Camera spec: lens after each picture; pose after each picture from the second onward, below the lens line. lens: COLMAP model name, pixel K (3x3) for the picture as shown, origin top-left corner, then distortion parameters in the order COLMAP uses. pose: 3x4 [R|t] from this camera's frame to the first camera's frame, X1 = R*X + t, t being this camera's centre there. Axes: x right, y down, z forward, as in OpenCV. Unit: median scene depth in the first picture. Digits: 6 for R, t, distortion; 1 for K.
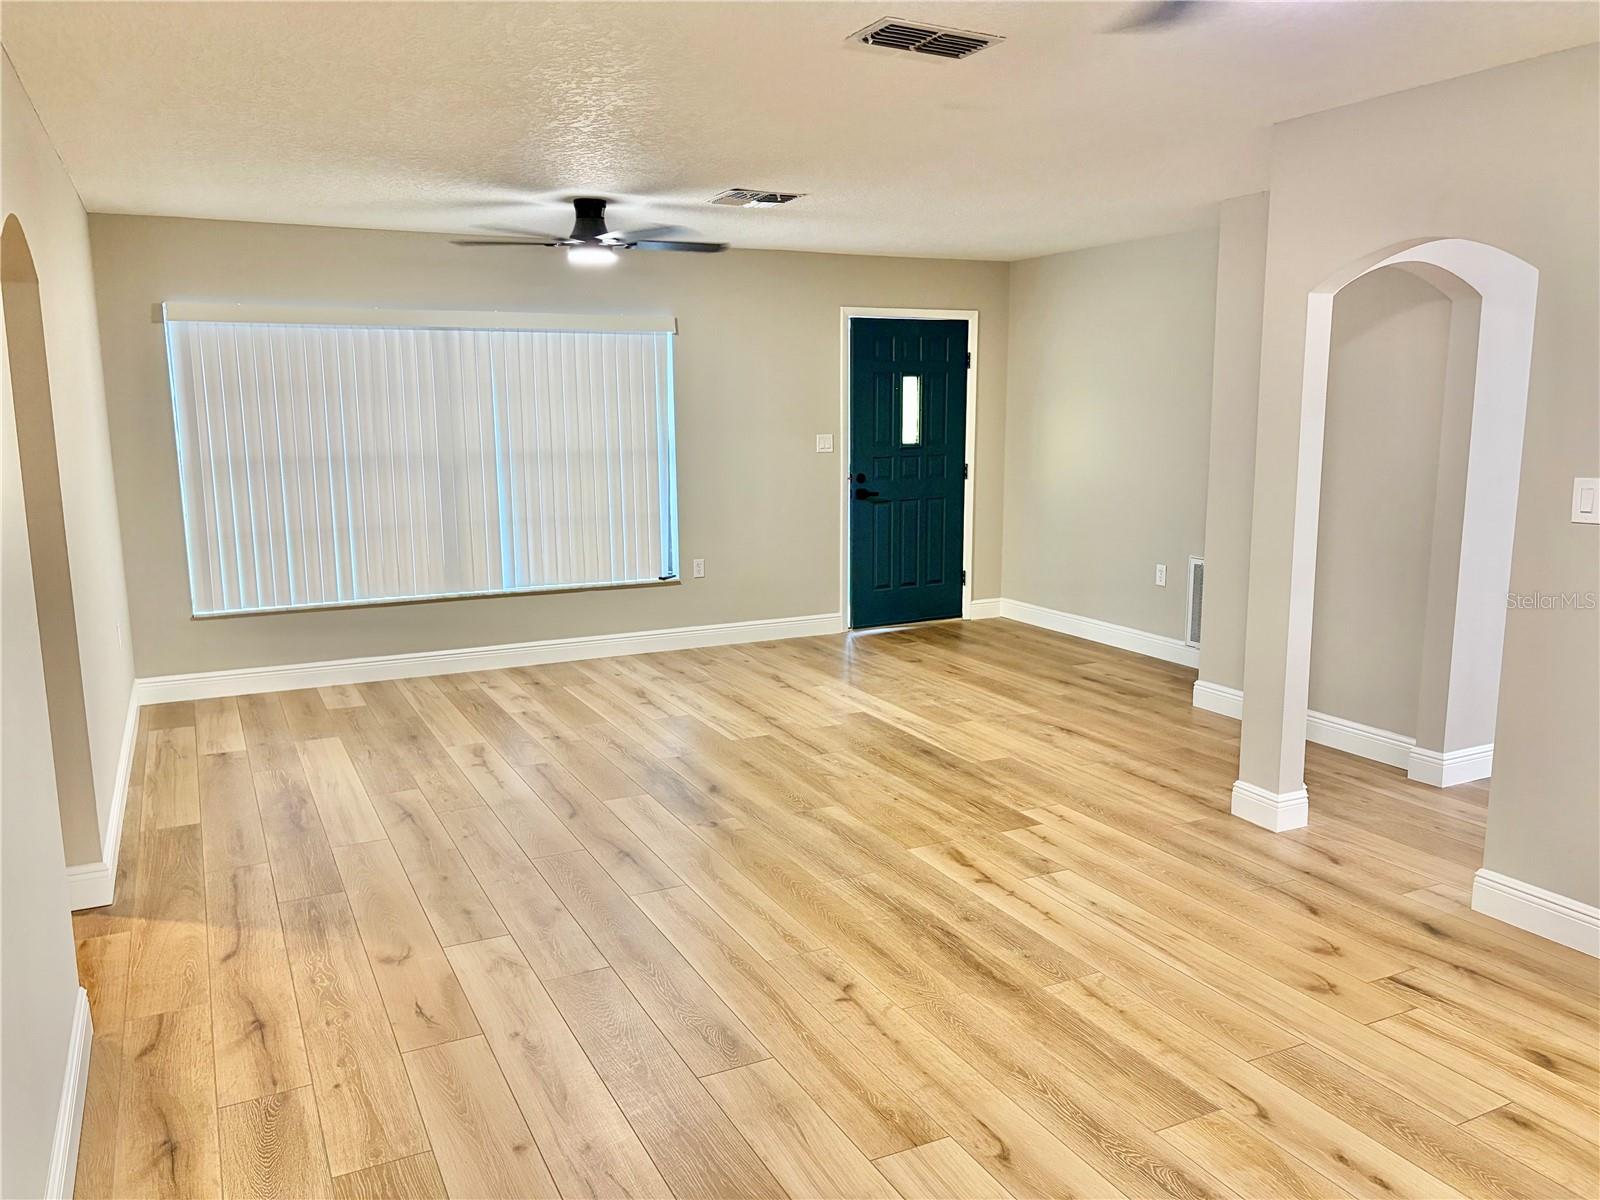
lens RADIAL K [[1203.0, 0, 806.1], [0, 1203.0, 593.6], [0, 0, 1]] dist [0.041652, -0.056899]
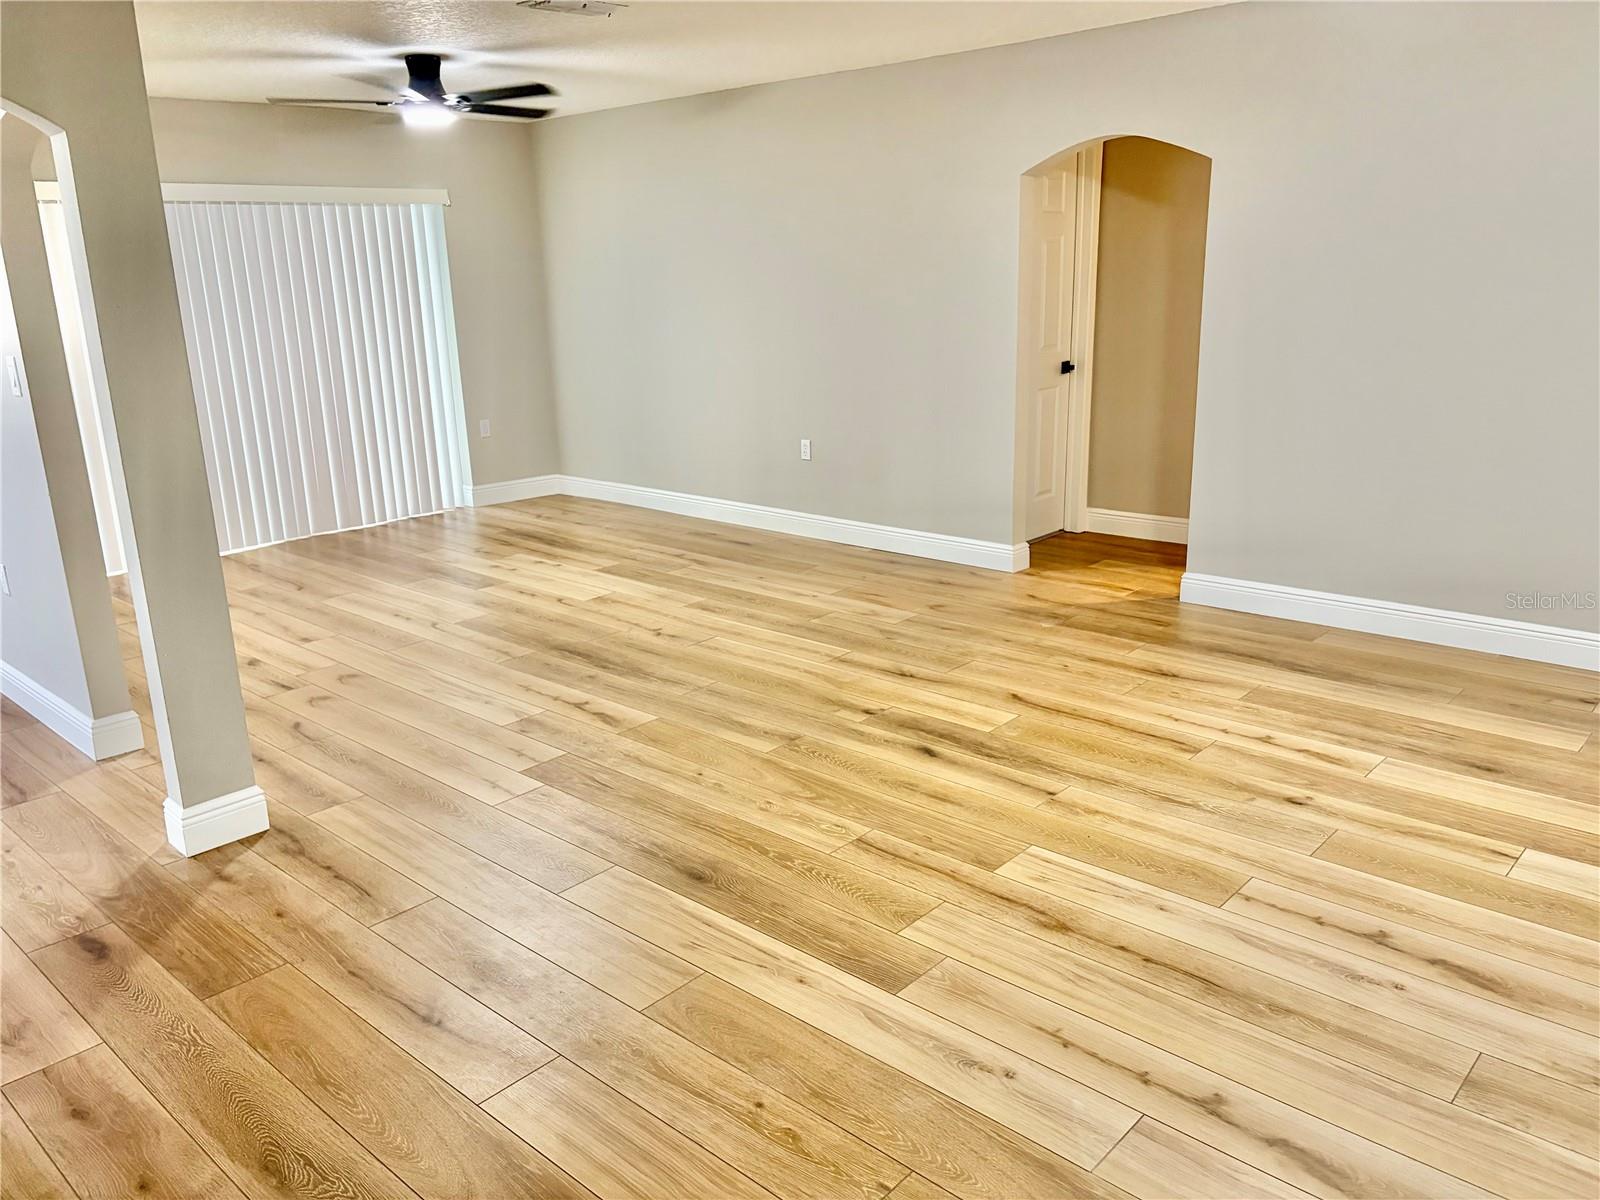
lens RADIAL K [[1203.0, 0, 800.8], [0, 1203.0, 597.8], [0, 0, 1]] dist [0.041652, -0.056899]
pose [[-0.935850, 0.128573, -0.328105, 0.280080], [-0.020032, 0.910150, 0.413793, -0.289813], [0.351828, 0.393821, -0.849189, 1.786759]]
